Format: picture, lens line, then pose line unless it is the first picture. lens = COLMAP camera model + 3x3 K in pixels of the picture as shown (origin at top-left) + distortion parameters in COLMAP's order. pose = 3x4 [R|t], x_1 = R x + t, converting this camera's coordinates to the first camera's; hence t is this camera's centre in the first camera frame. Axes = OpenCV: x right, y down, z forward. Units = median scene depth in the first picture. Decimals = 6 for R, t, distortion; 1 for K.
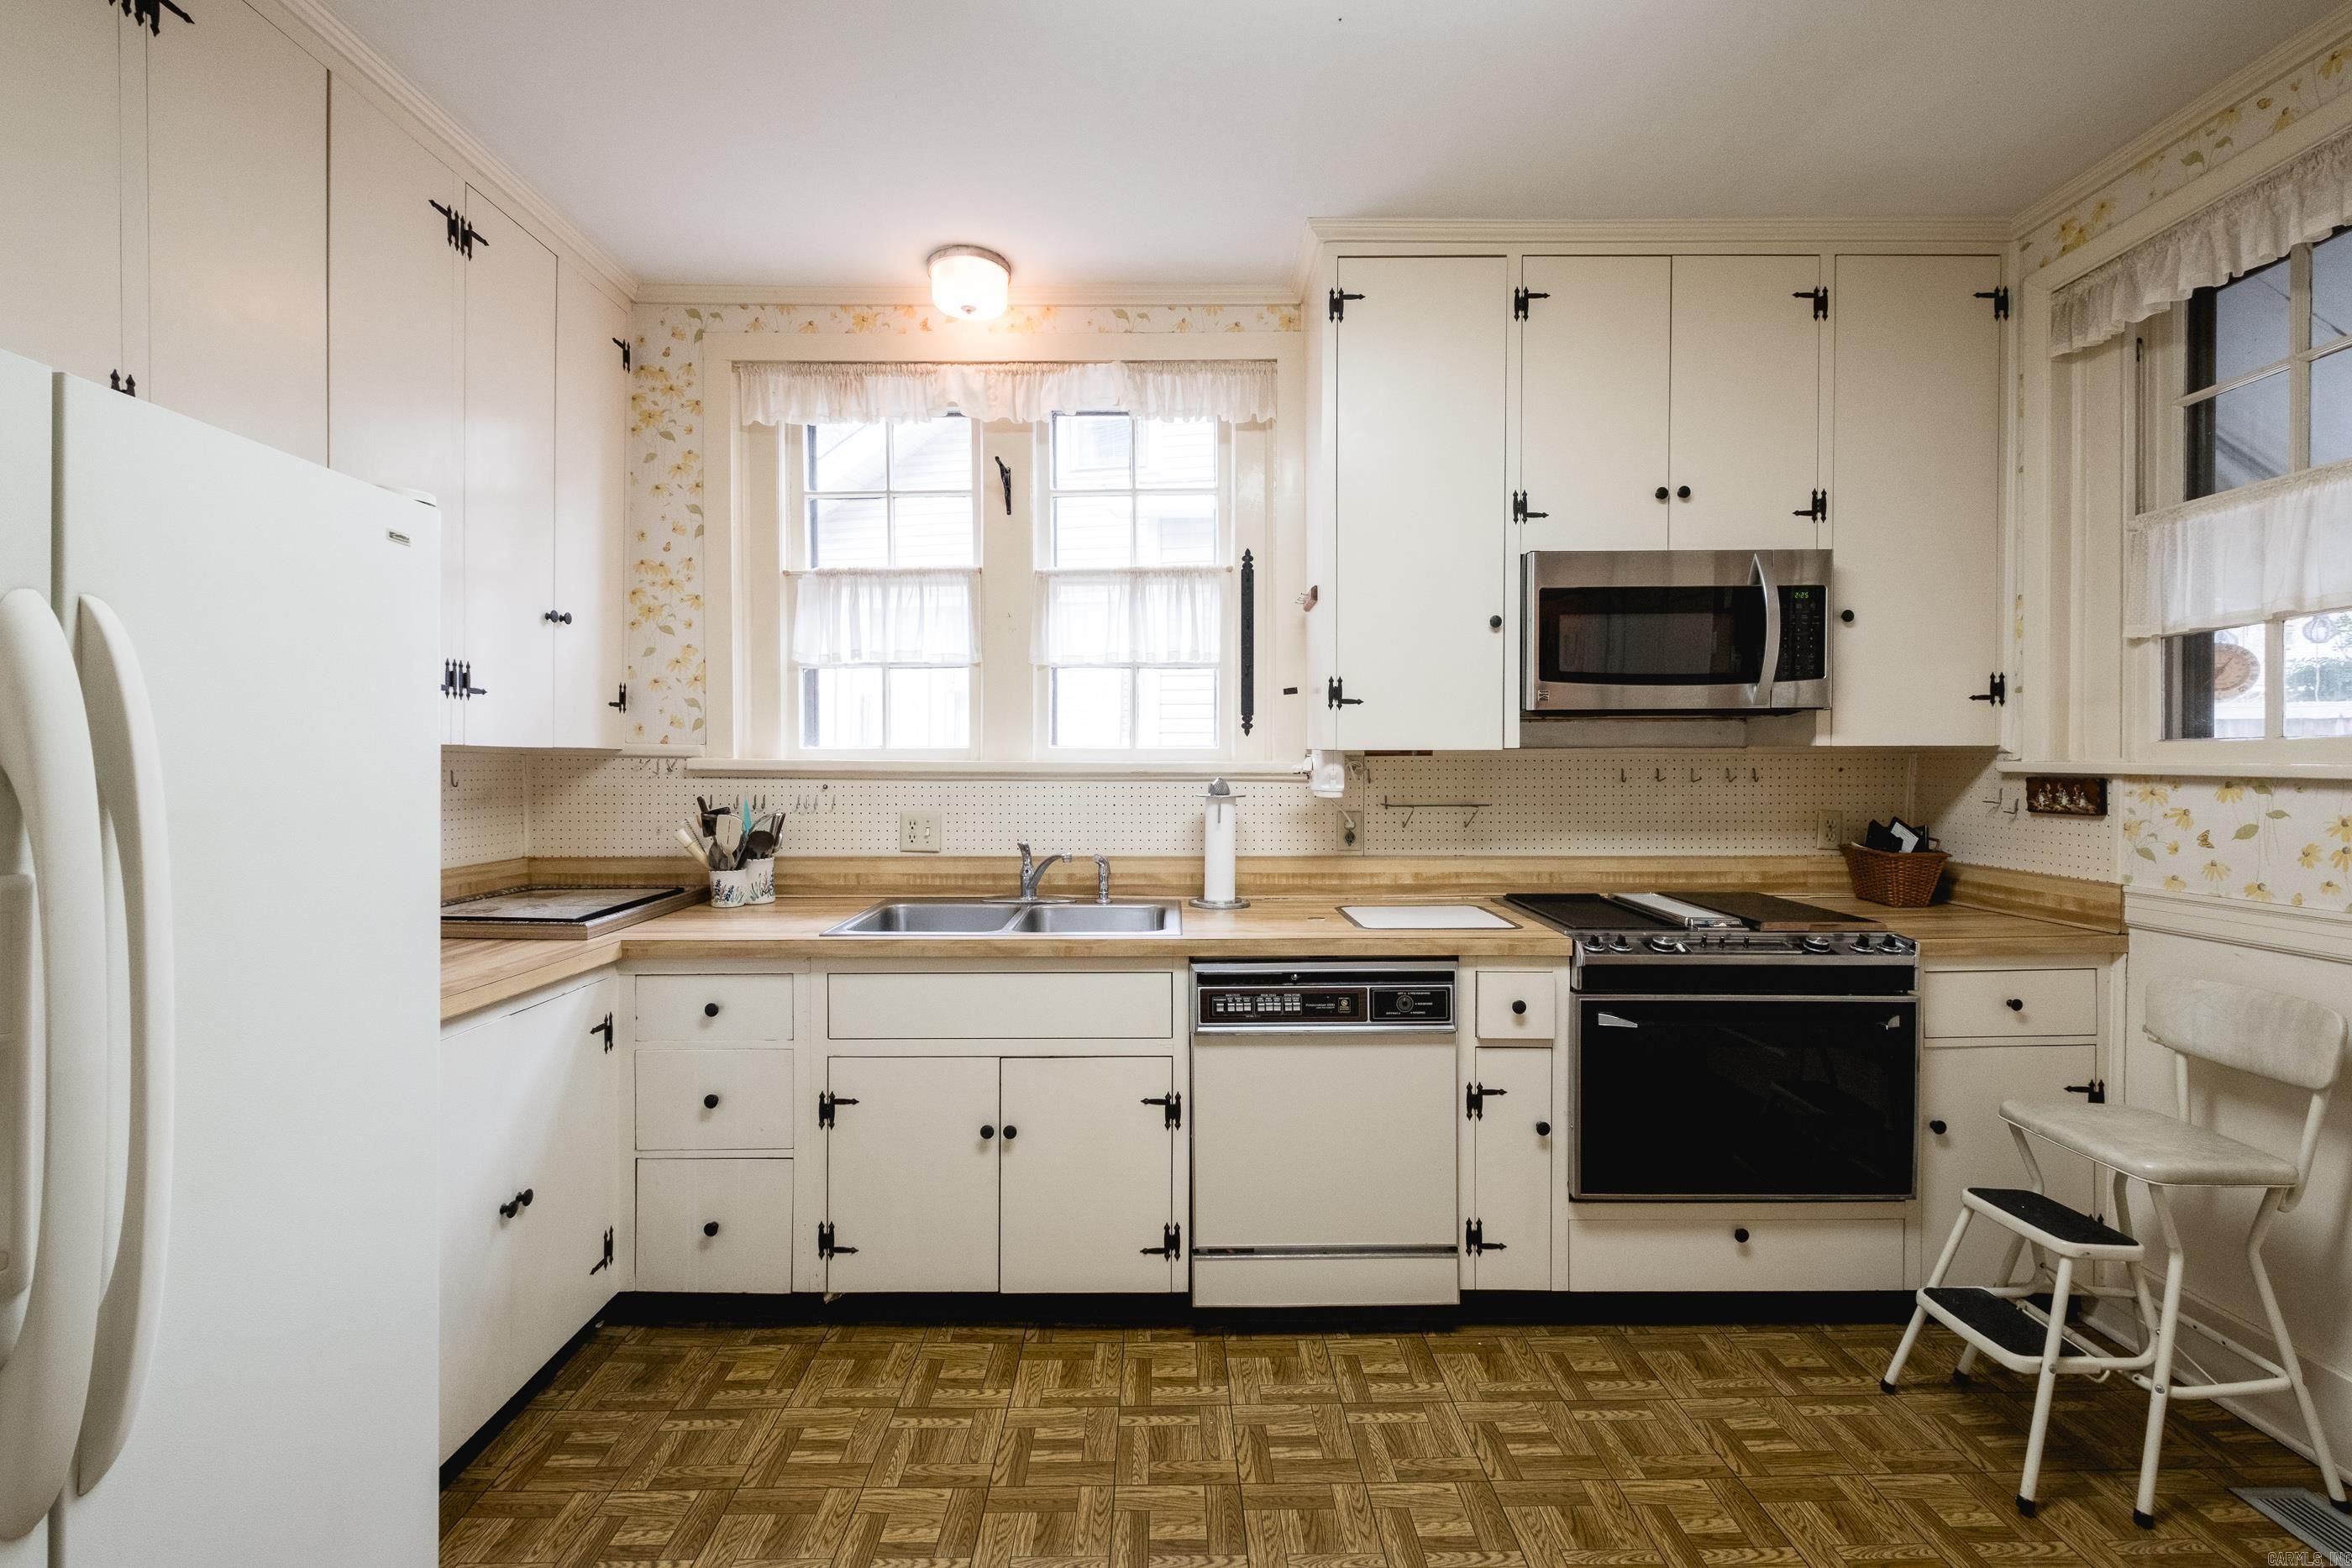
lens RADIAL K [[1026.5, 0, 1165.3], [0, 1026.5, 773.7], [0, 0, 1]] dist [0.008047, -0.004824]
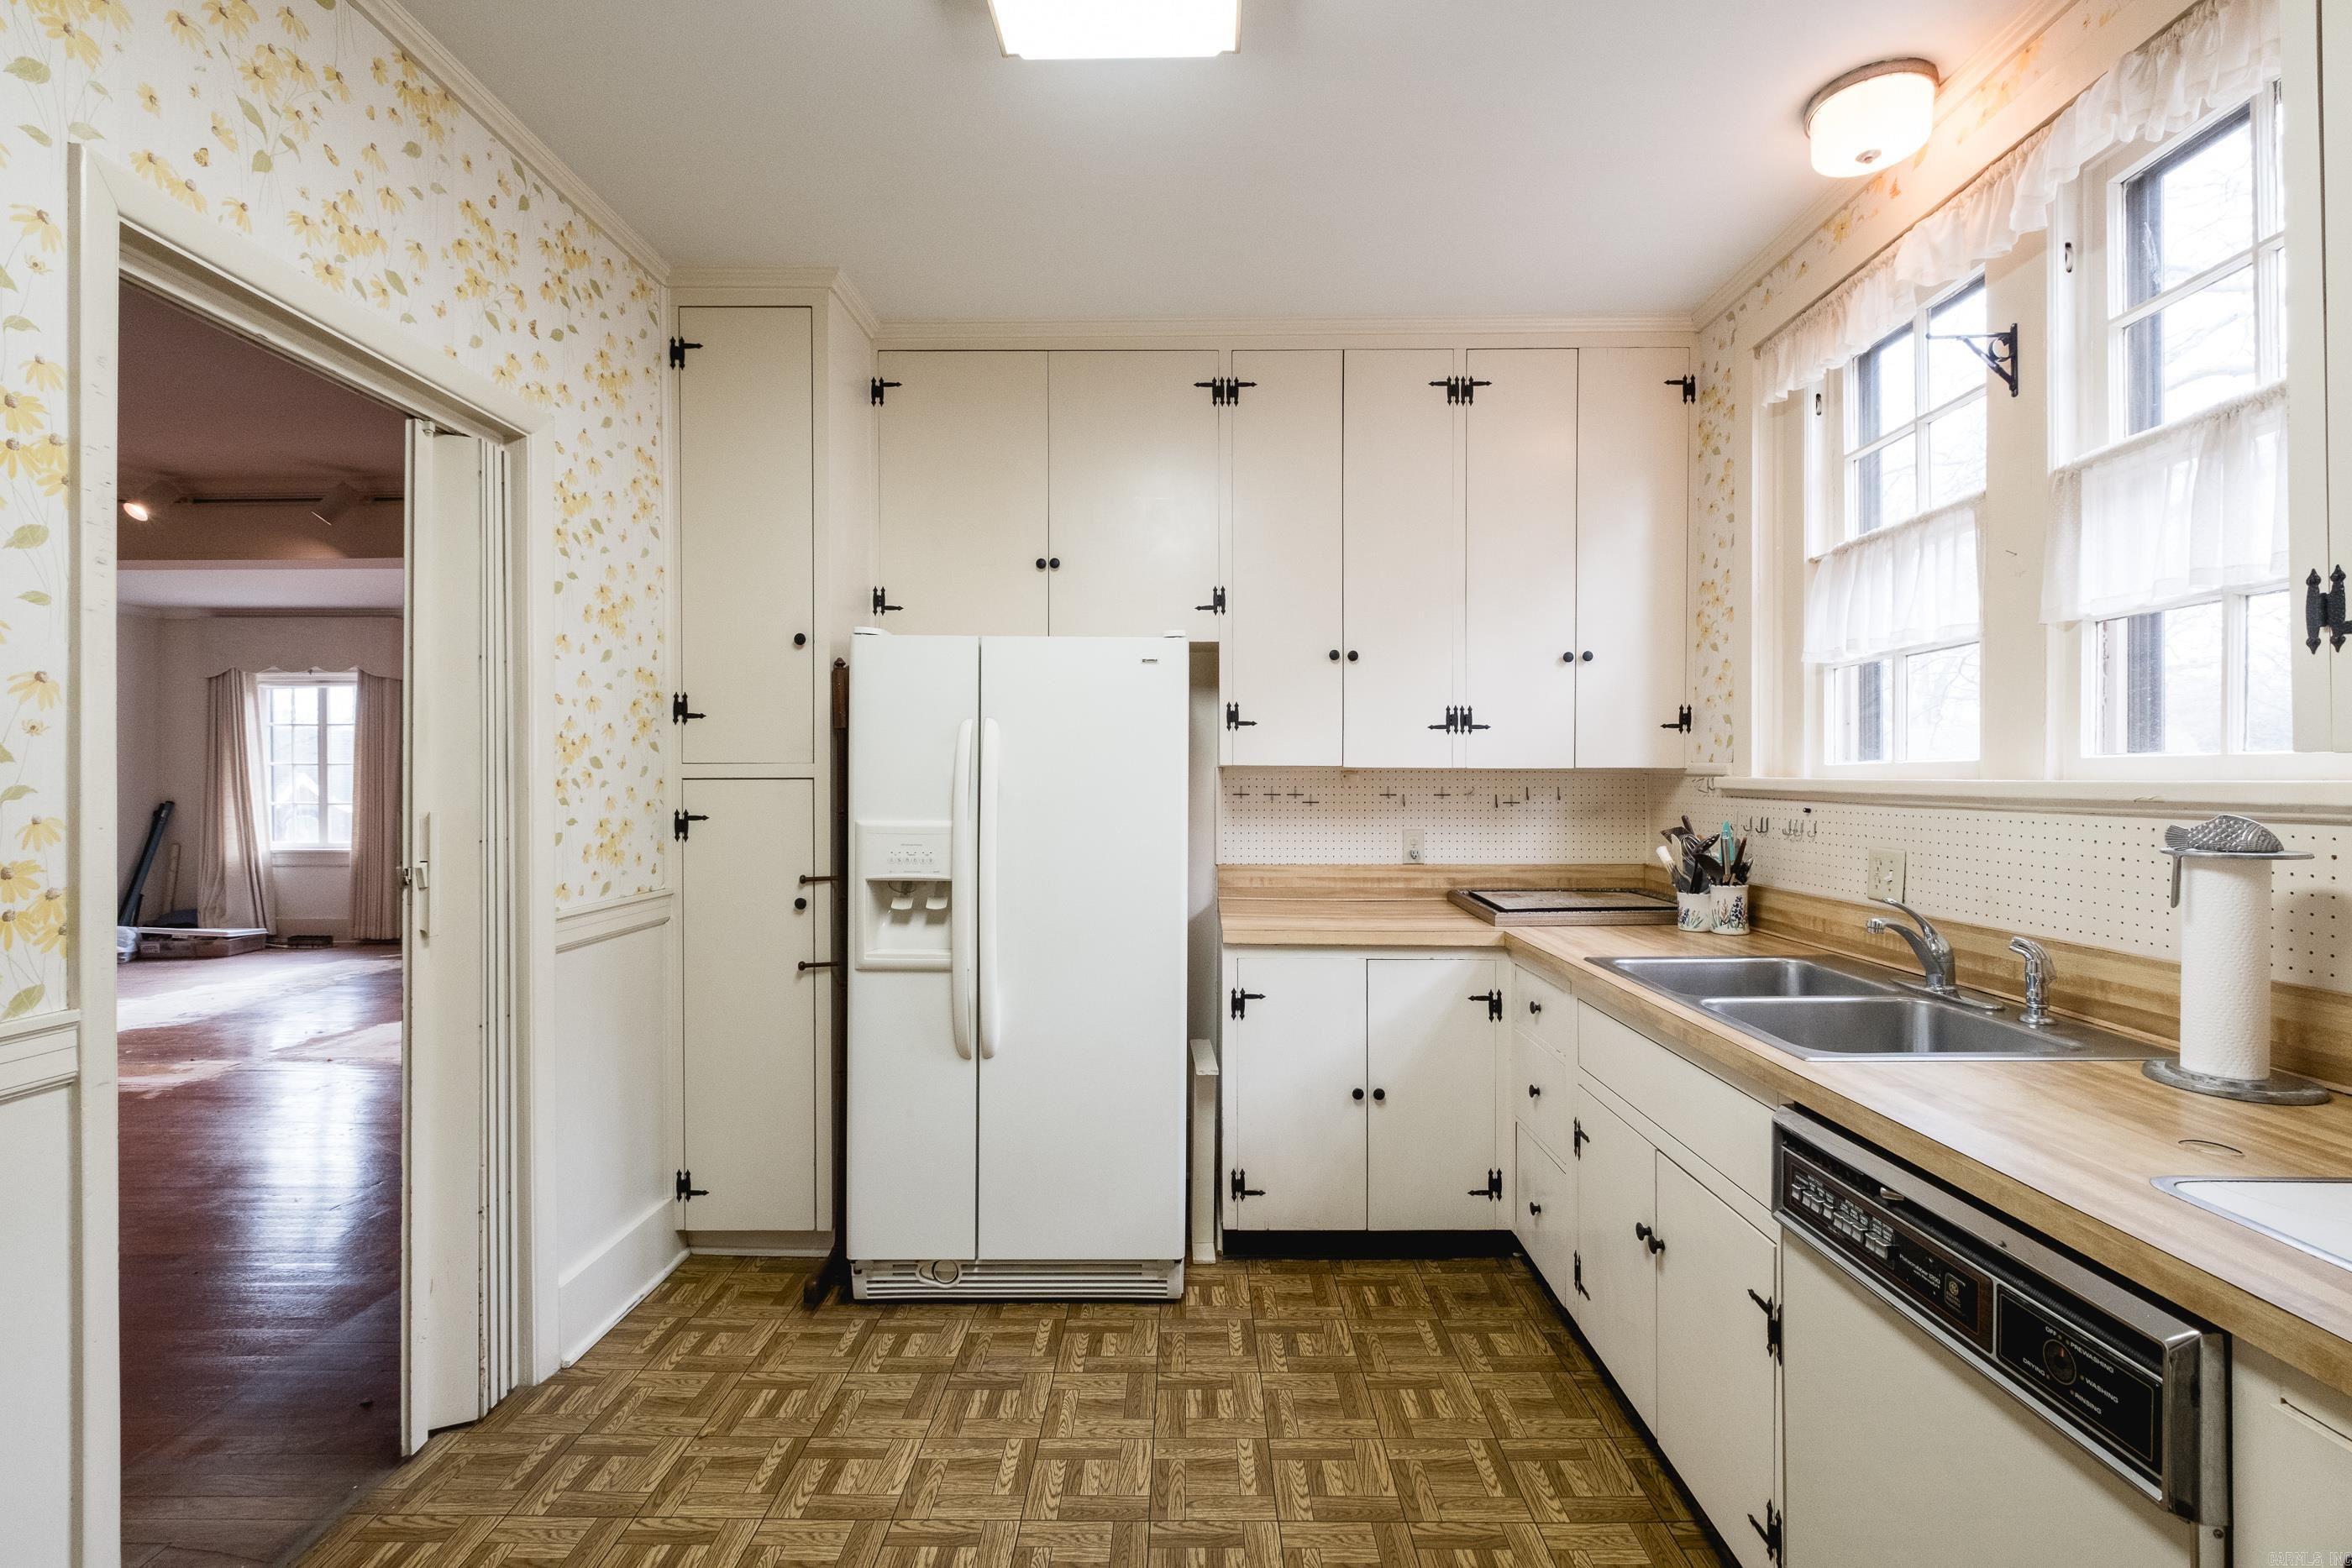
lens RADIAL K [[1026.5, 0, 1214.5], [0, 1026.5, 790.6], [0, 0, 1]] dist [0.008047, -0.004824]
pose [[0.003762, 0.010024, -0.999943, 0.613348], [-0.011525, 0.999884, 0.009980, -0.007562], [0.999927, 0.011487, 0.003877, 0.619531]]
